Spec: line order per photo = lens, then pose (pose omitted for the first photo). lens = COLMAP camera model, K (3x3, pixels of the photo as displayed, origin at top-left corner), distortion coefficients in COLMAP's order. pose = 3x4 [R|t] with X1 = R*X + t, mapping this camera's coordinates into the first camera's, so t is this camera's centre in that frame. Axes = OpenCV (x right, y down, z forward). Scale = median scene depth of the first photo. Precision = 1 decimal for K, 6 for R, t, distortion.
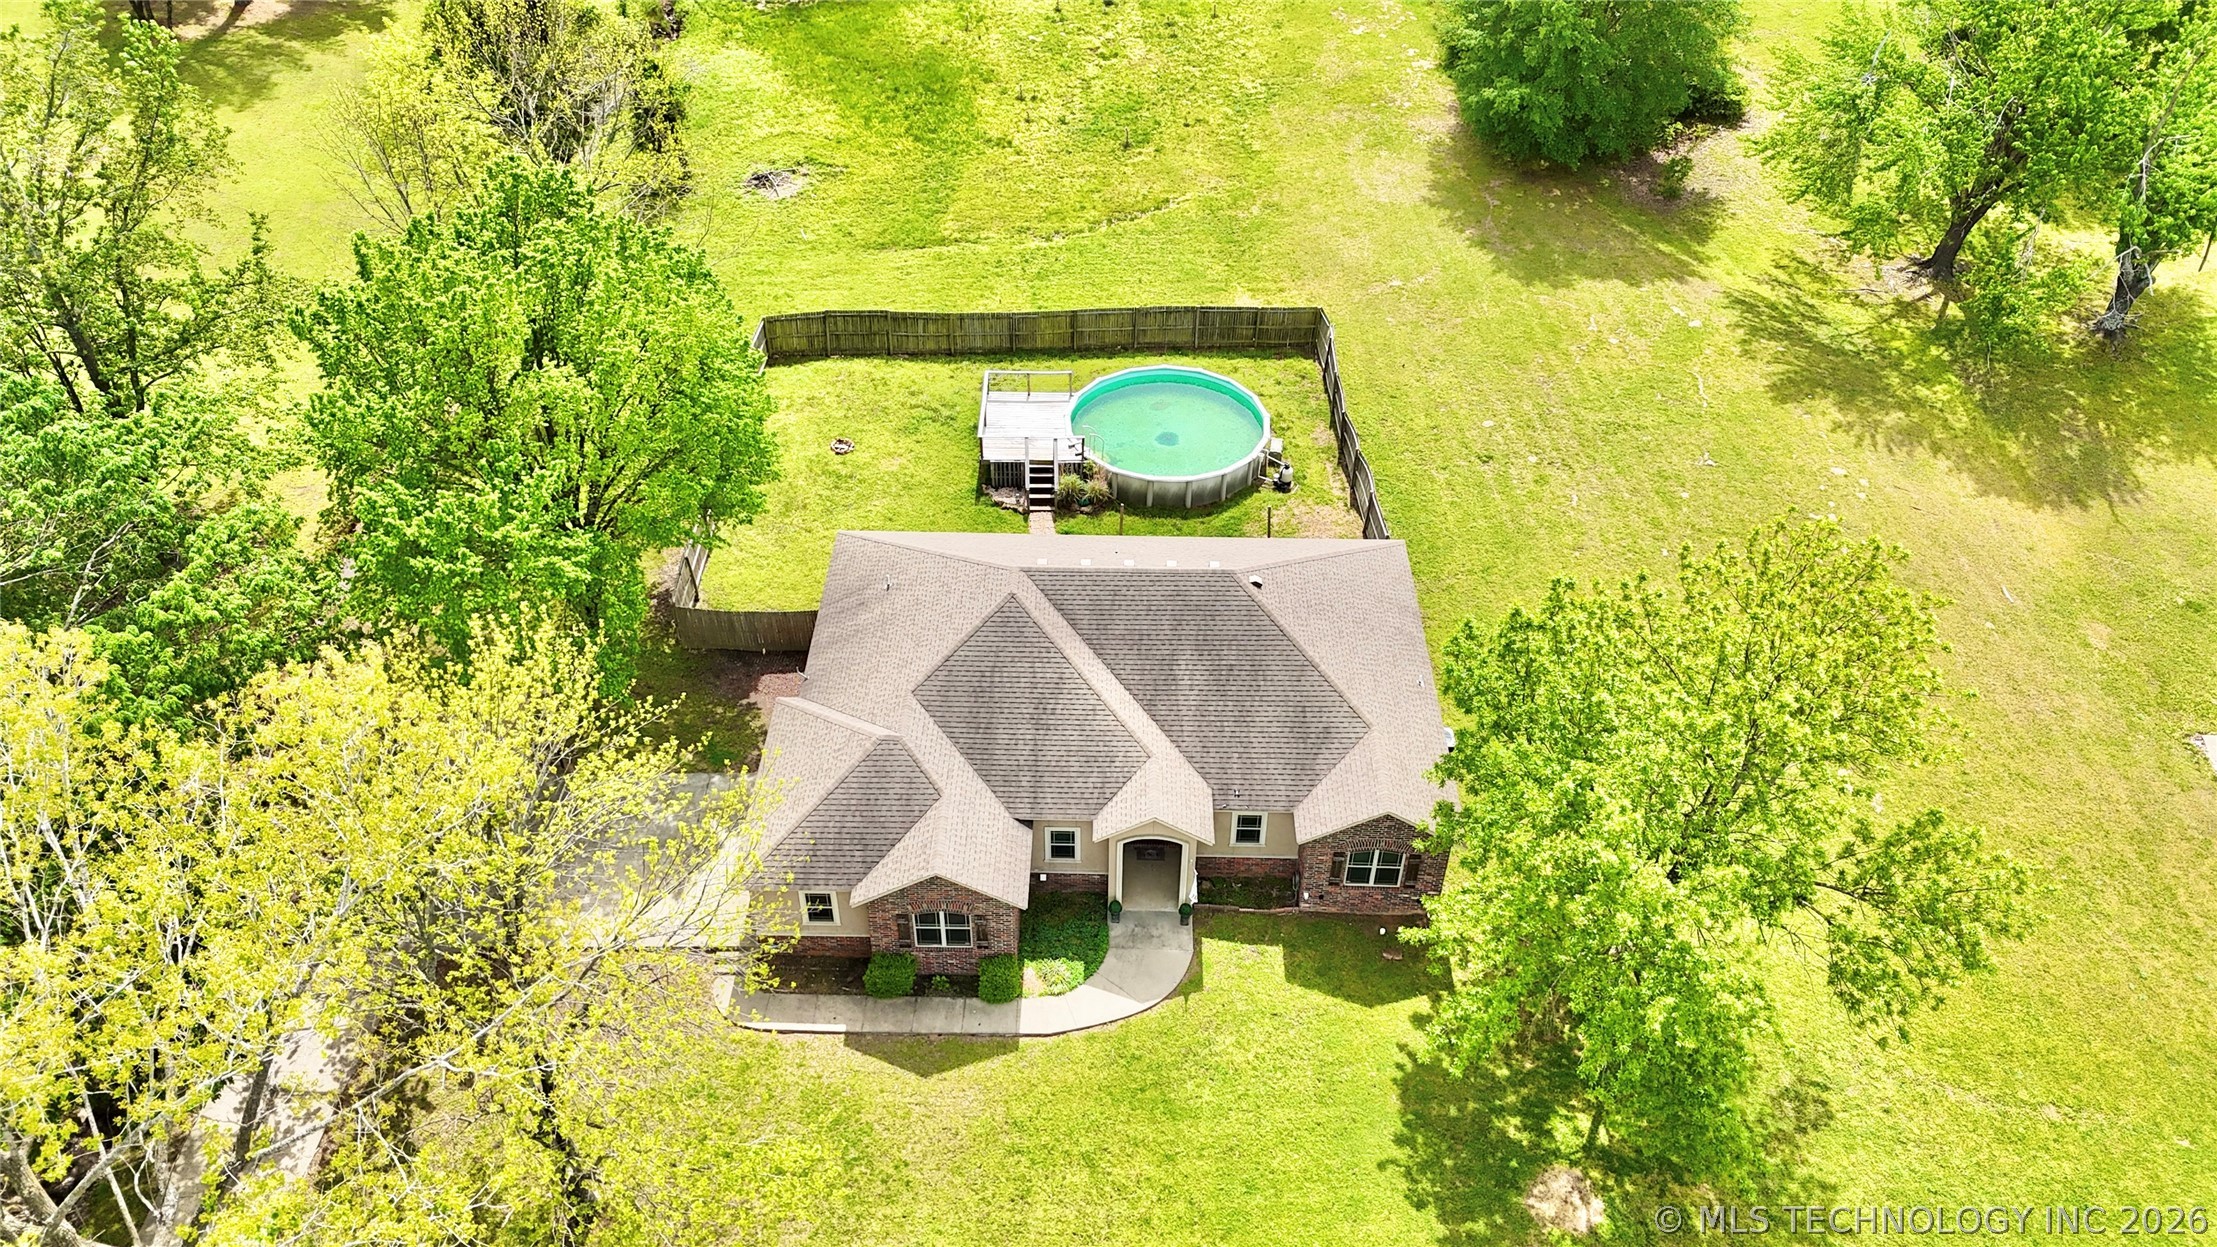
lens RADIAL K [[1627.8, 0, 1112.4], [0, 1627.8, 652.0], [0, 0, 1]] dist [0.069893, -0.073432]
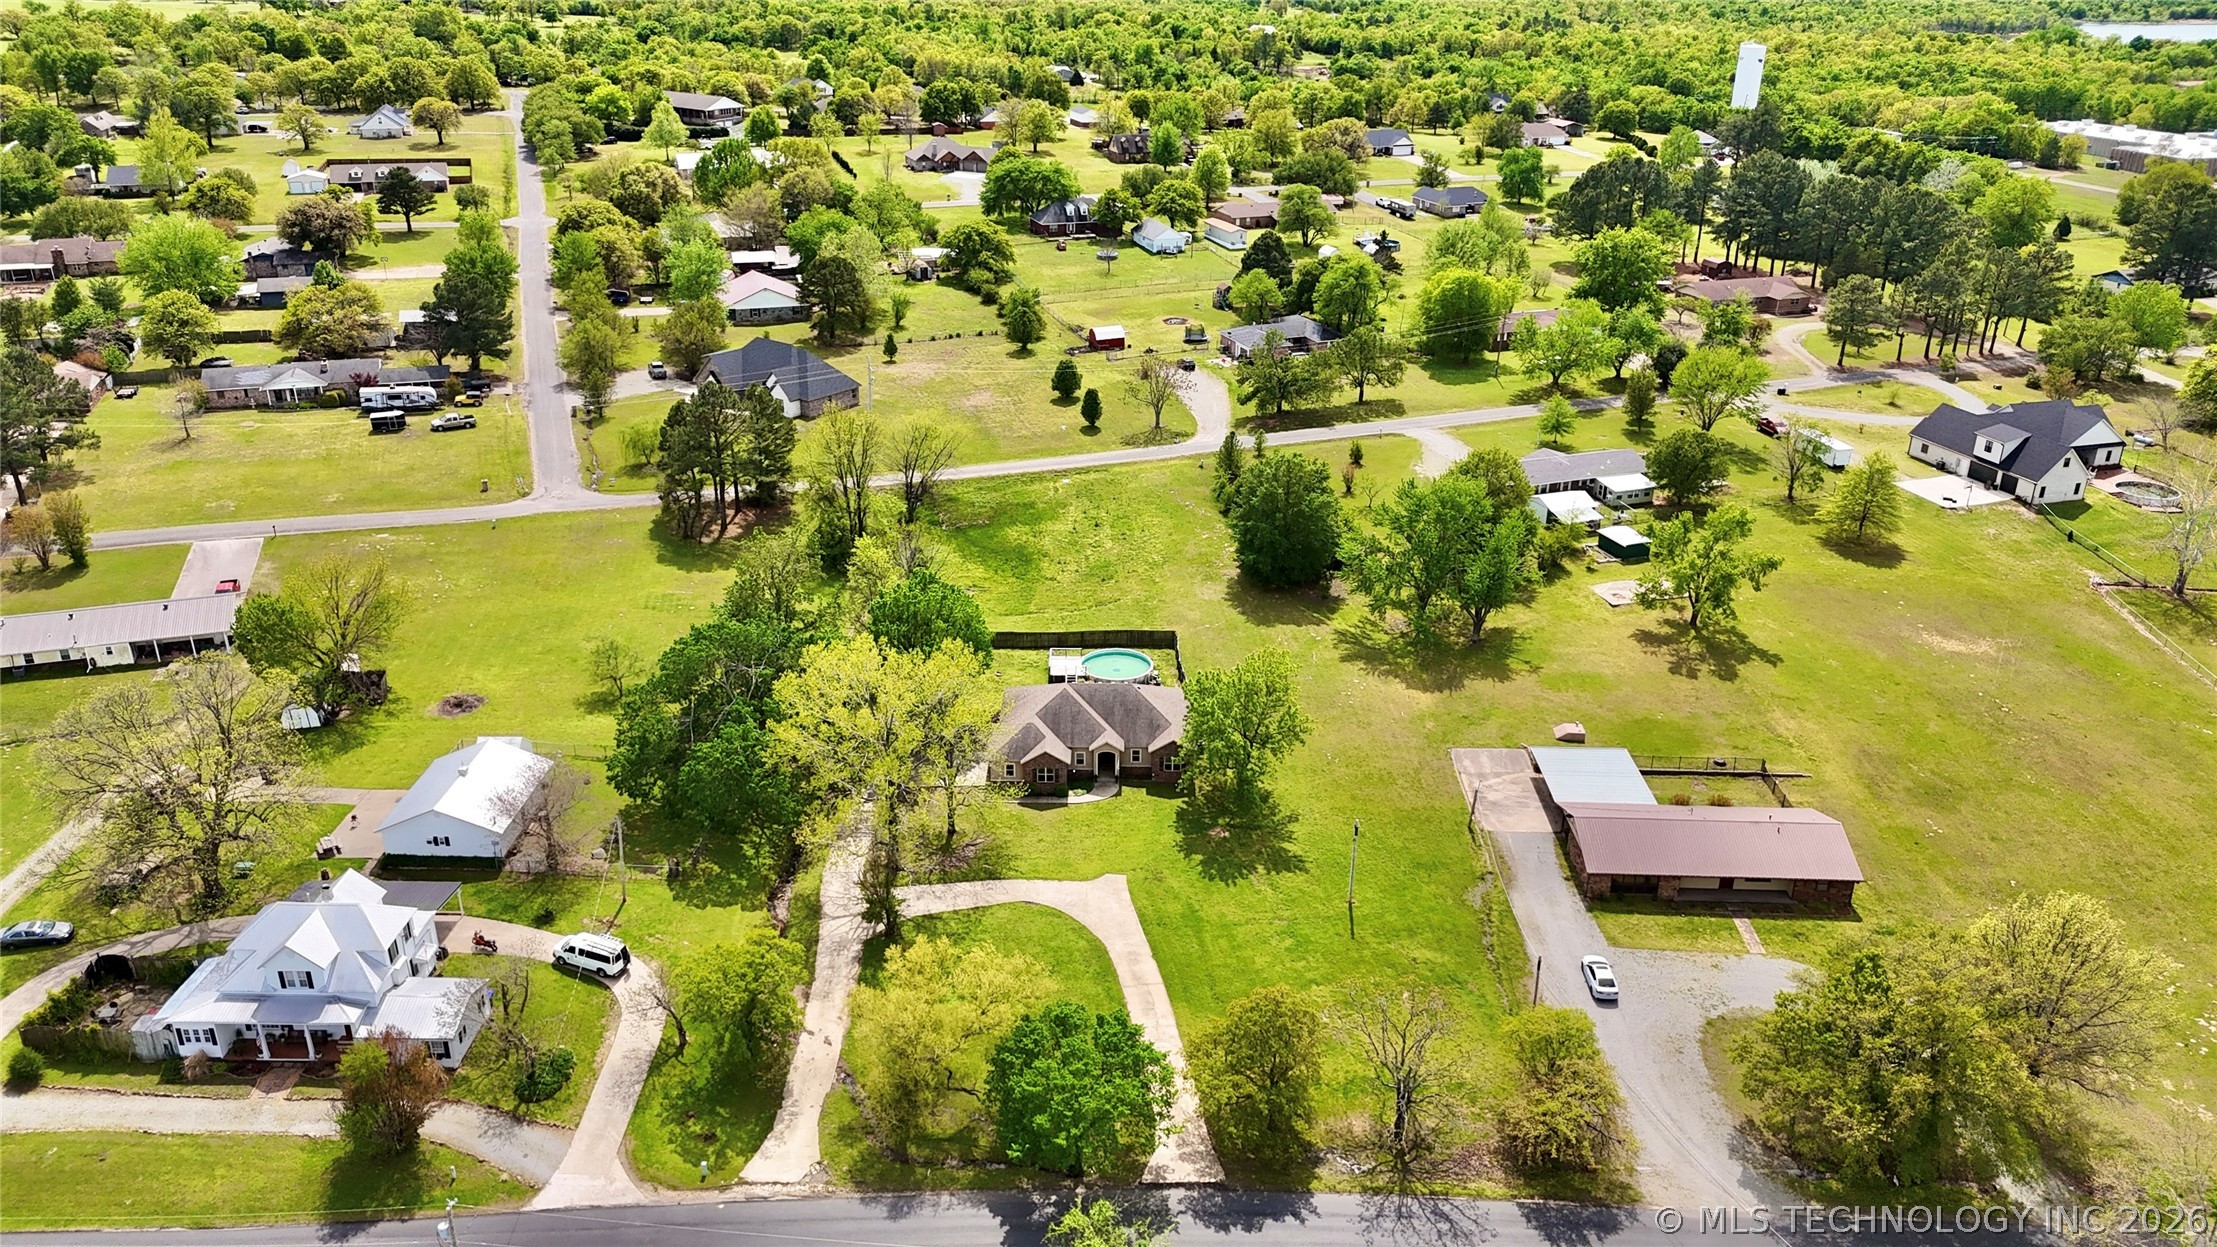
lens RADIAL K [[1627.8, 0, 1106.5], [0, 1627.8, 612.1], [0, 0, 1]] dist [0.069893, -0.073432]
pose [[0.999977, -0.006311, -0.002519, 0.030982], [0.005207, 0.949834, -0.312710, 0.788377], [0.004367, 0.312689, 0.949845, -2.045868]]
